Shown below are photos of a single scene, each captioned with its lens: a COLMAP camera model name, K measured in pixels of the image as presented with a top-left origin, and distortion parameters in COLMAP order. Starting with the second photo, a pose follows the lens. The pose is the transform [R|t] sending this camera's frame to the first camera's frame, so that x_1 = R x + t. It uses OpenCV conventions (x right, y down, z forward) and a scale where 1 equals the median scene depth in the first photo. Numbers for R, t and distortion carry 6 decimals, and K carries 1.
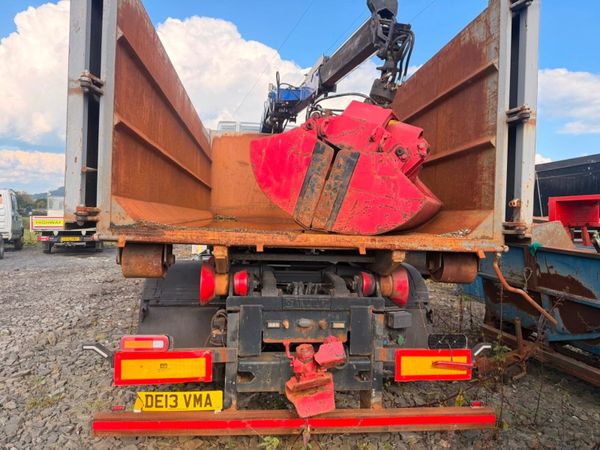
lens RADIAL K [[414.5, 0, 300.0], [0, 414.5, 225.0], [0, 0, 1]] dist [0.111885, -0.168937]
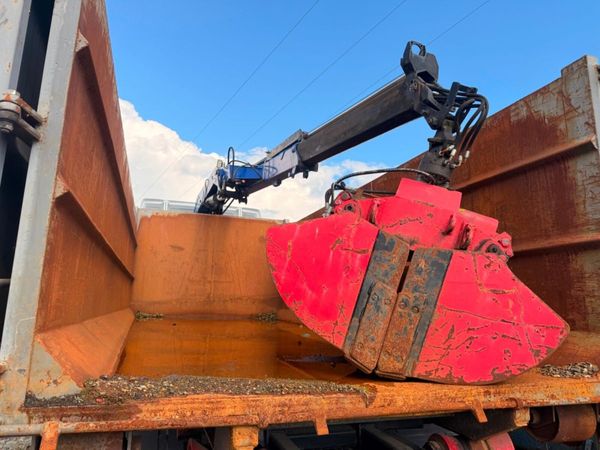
lens RADIAL K [[421.4, 0, 300.0], [0, 421.4, 225.0], [0, 0, 1]] dist [0.052182, -0.069120]
pose [[0.978493, 0.028110, 0.204357, -0.231139], [0.011937, 0.981295, -0.192137, -0.089985], [-0.205935, 0.190444, 0.959855, 0.403037]]
